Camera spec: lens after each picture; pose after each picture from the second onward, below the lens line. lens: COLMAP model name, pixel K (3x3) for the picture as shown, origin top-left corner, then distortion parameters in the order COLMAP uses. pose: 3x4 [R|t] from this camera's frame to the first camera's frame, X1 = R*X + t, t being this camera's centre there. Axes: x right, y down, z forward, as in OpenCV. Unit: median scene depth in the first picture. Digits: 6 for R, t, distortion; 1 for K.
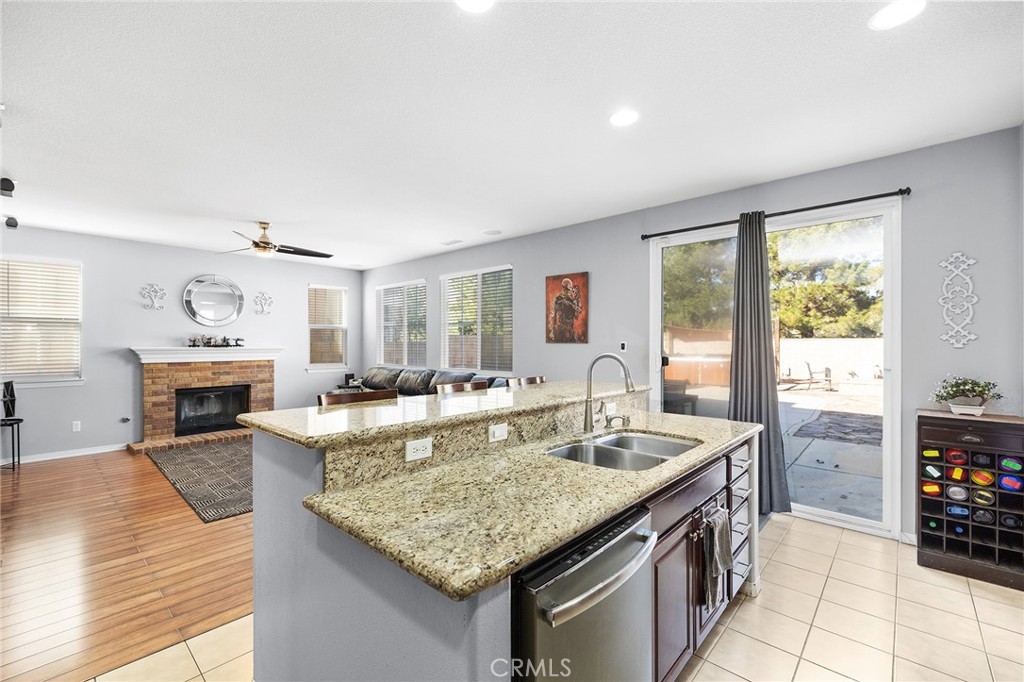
lens RADIAL K [[431.2, 0, 511.9], [0, 431.2, 342.1], [0, 0, 1]] dist [-0.004605, -0.000340]
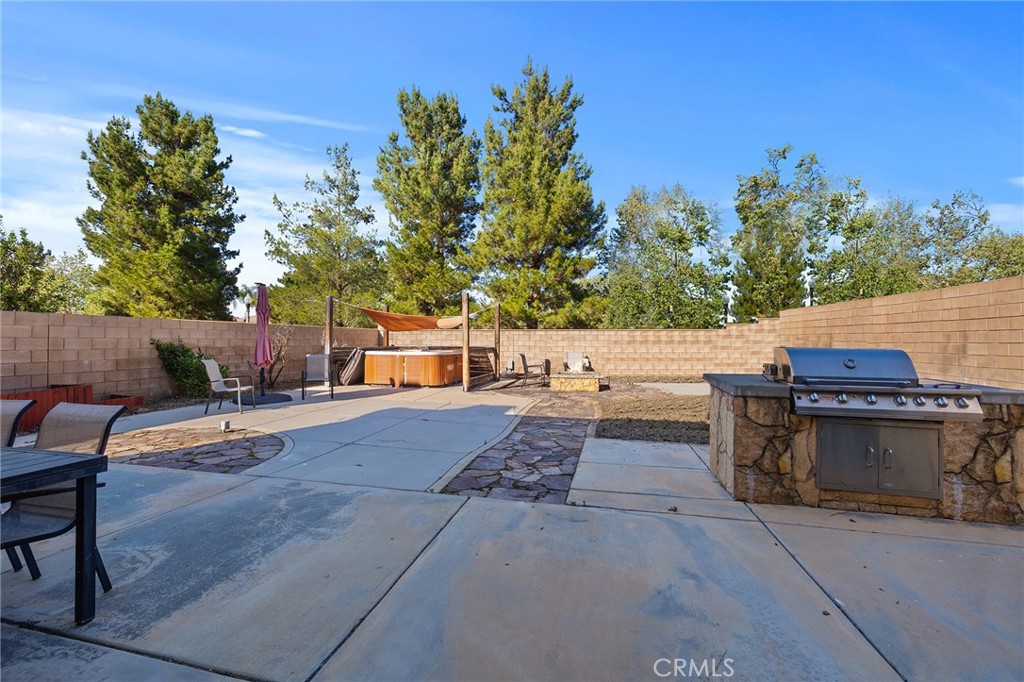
lens RADIAL K [[431.2, 0, 508.7], [0, 431.2, 341.5], [0, 0, 1]] dist [-0.004605, -0.000340]
pose [[0.873418, -0.000092, 0.486972, 0.177693], [-0.002482, 0.999986, 0.004640, 0.012580], [-0.486965, -0.005261, 0.873405, 0.189282]]
